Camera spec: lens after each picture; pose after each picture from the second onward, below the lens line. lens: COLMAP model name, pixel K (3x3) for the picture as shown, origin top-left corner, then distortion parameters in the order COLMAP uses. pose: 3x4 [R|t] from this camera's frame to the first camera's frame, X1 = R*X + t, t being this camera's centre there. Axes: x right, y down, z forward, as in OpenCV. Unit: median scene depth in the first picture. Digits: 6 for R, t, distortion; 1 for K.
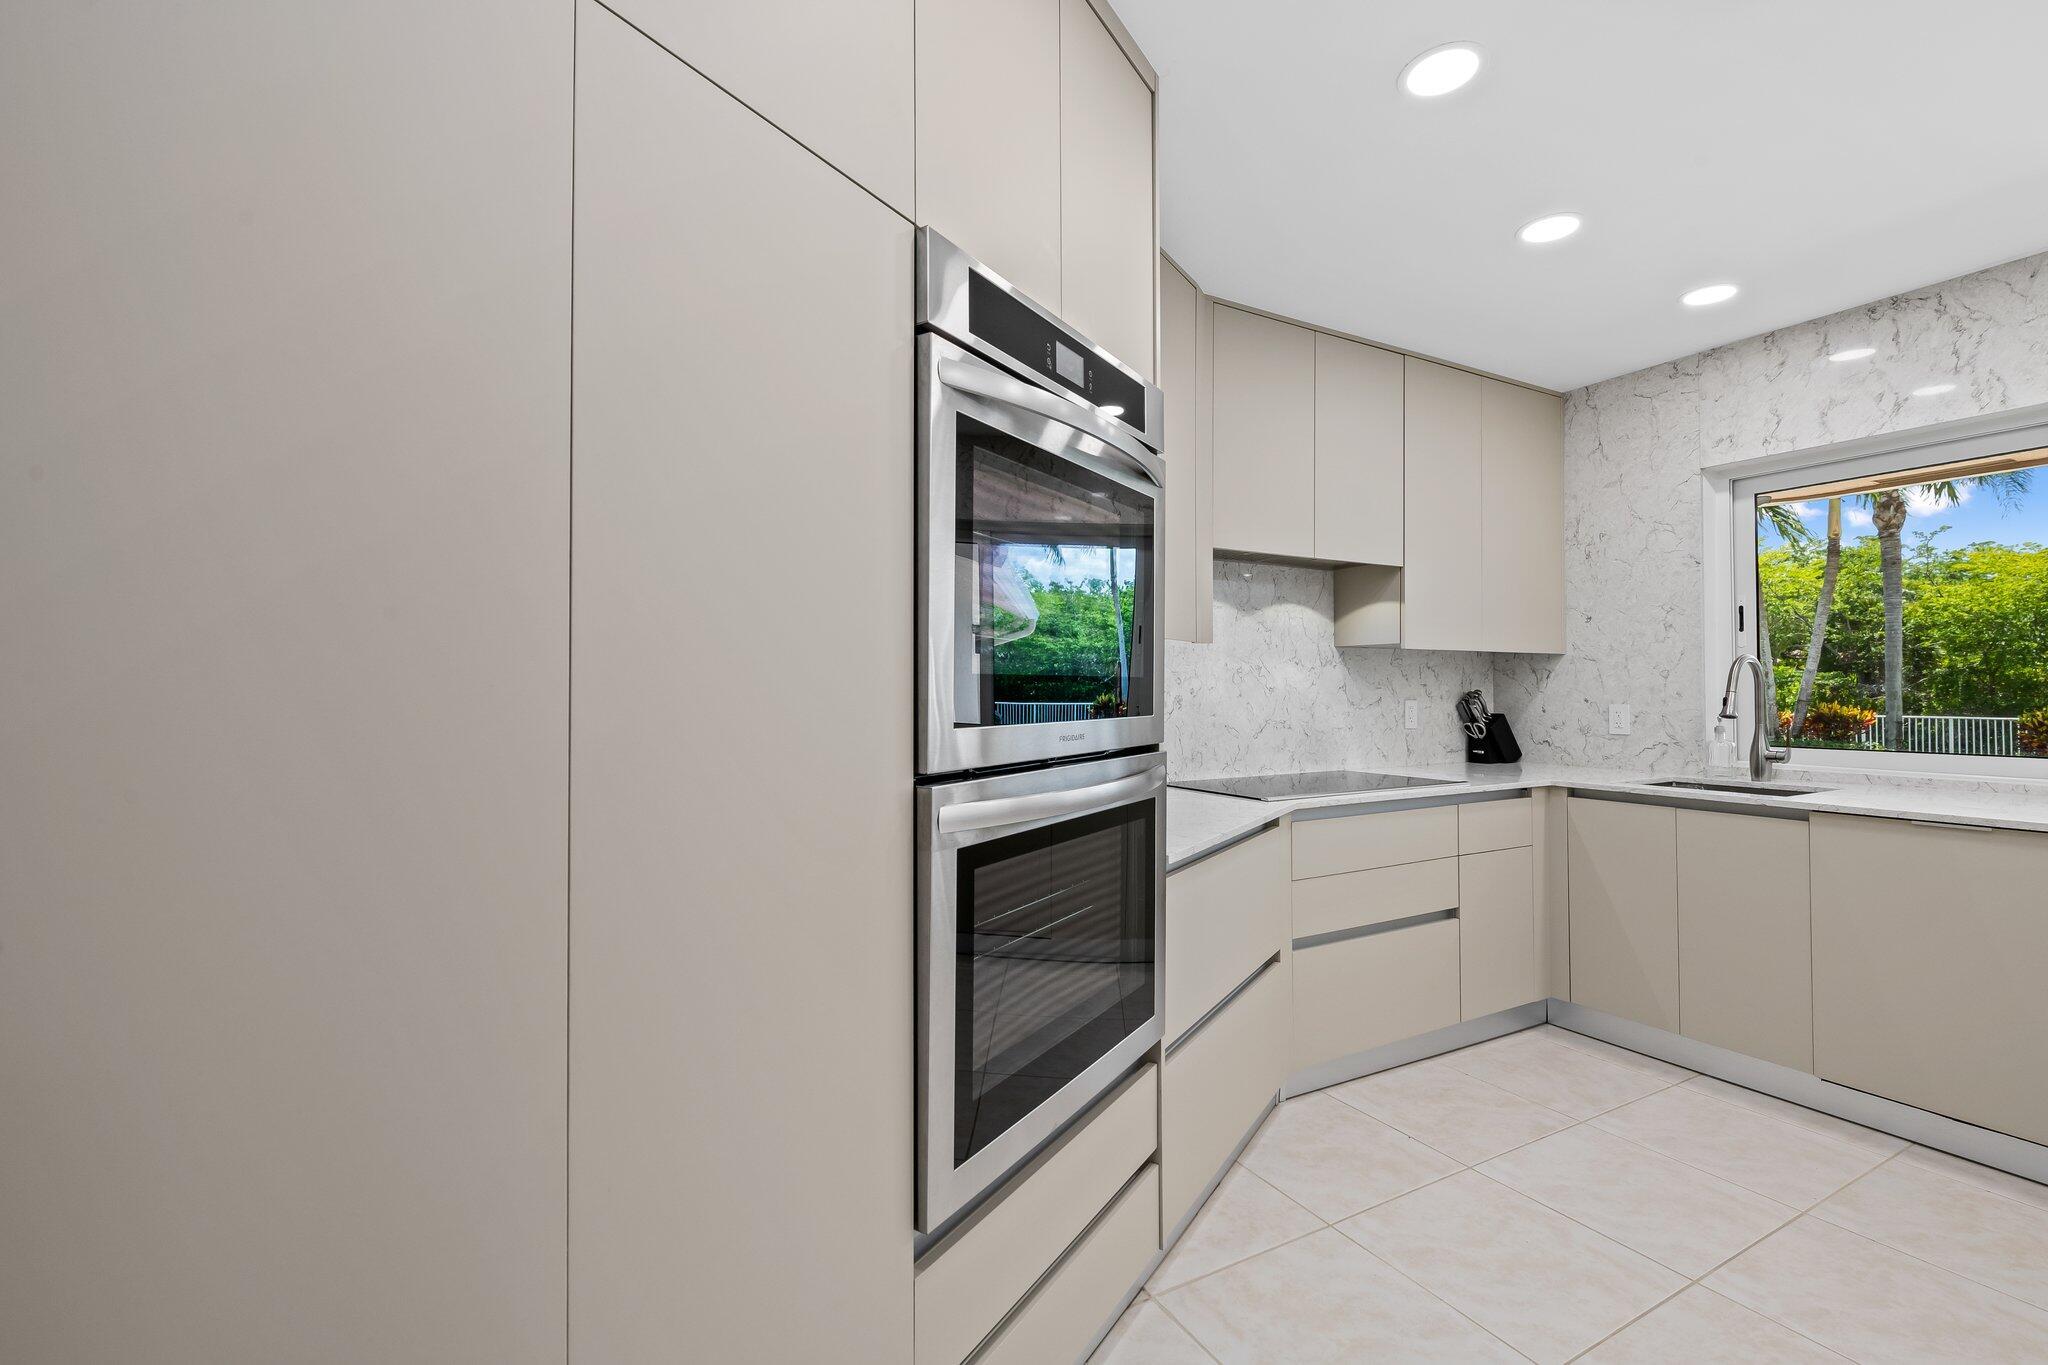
lens RADIAL K [[856.2, 0, 1024.0], [0, 856.2, 682.5], [0, 0, 1]] dist [0.000446, -0.000412]
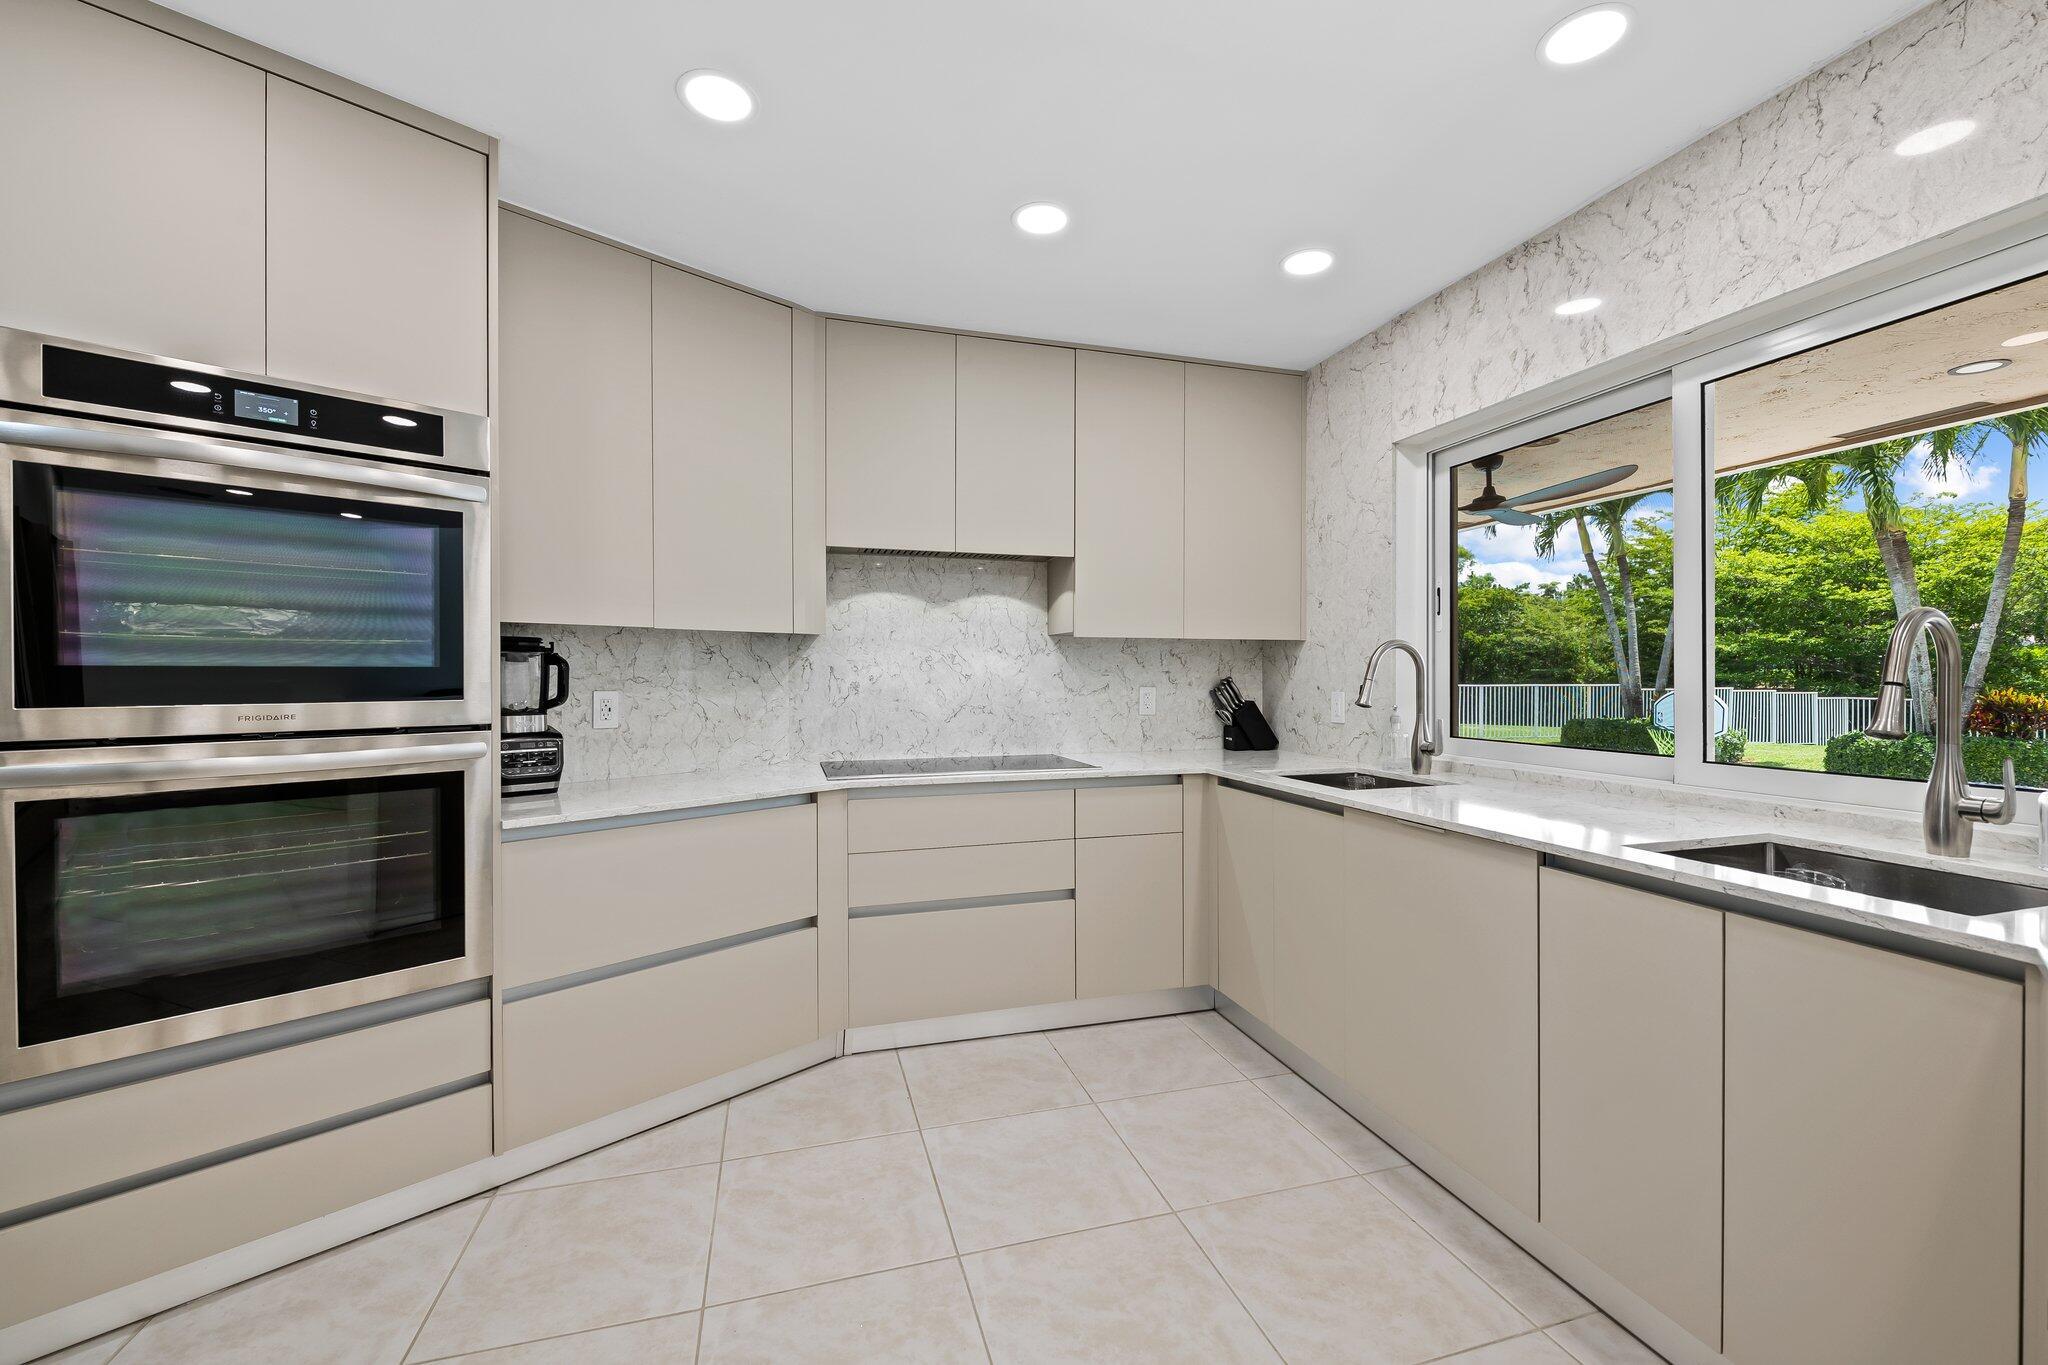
lens RADIAL K [[793.8, 0, 1024.0], [0, 793.8, 682.5], [0, 0, 1]] dist [0.000985, 0.000047]
pose [[0.978068, 0.002258, -0.208272, 0.573661], [0.001468, 0.999842, 0.017731, -0.001732], [0.208279, -0.017647, 0.977910, 0.053265]]
